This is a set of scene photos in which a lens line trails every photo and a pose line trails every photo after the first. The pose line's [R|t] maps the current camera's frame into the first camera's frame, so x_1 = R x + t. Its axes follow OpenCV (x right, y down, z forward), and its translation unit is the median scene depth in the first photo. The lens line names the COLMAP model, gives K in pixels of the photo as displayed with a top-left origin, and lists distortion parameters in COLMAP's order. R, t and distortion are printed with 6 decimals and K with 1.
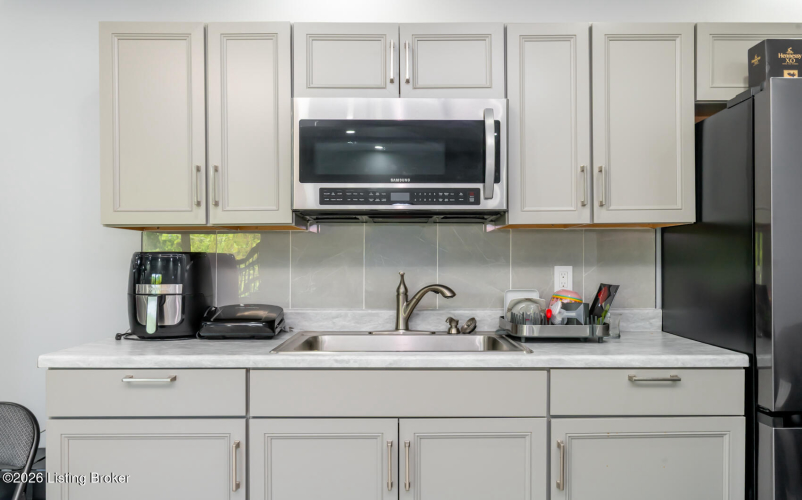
lens RADIAL K [[593.2, 0, 401.0], [0, 593.2, 250.0], [0, 0, 1]] dist [-0.001367, -0.000347]
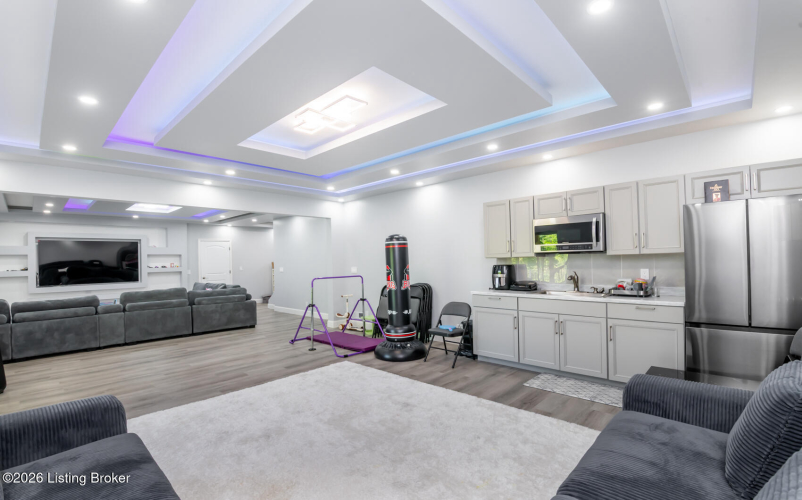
lens RADIAL K [[361.2, 0, 402.8], [0, 361.2, 260.0], [0, 0, 1]] dist [-0.001853, -0.000291]
pose [[0.713553, -0.016787, -0.700400, 0.711902], [0.033564, 0.999384, 0.010242, -0.070716], [0.699796, -0.030816, 0.713677, -0.970756]]
